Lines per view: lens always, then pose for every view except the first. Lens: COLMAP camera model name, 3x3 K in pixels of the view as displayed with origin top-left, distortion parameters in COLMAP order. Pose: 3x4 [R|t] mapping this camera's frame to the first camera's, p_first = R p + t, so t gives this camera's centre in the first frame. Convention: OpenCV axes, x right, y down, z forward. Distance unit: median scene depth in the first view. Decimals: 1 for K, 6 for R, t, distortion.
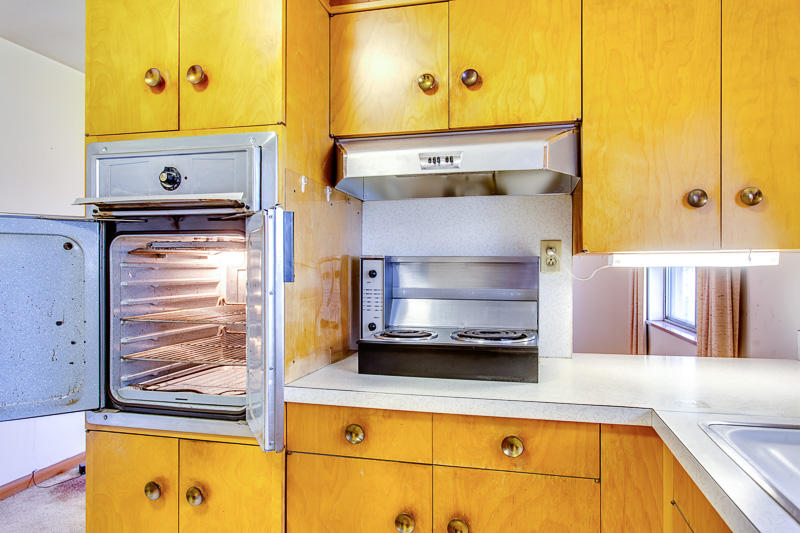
lens RADIAL K [[540.3, 0, 367.8], [0, 540.3, 278.2], [0, 0, 1]] dist [-0.027412, 0.015967]
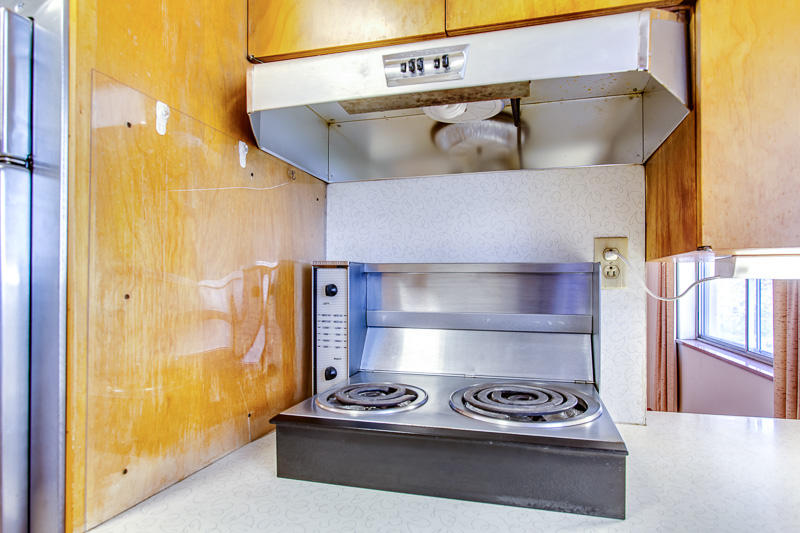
lens RADIAL K [[399.5, 0, 415.6], [0, 399.5, 287.8], [0, 0, 1]] dist [-0.004515, 0.001328]
pose [[0.999853, 0.000109, 0.017139, 0.114492], [-0.000019, 0.999986, -0.005227, -0.009527], [-0.017139, 0.005226, 0.999839, 0.600967]]
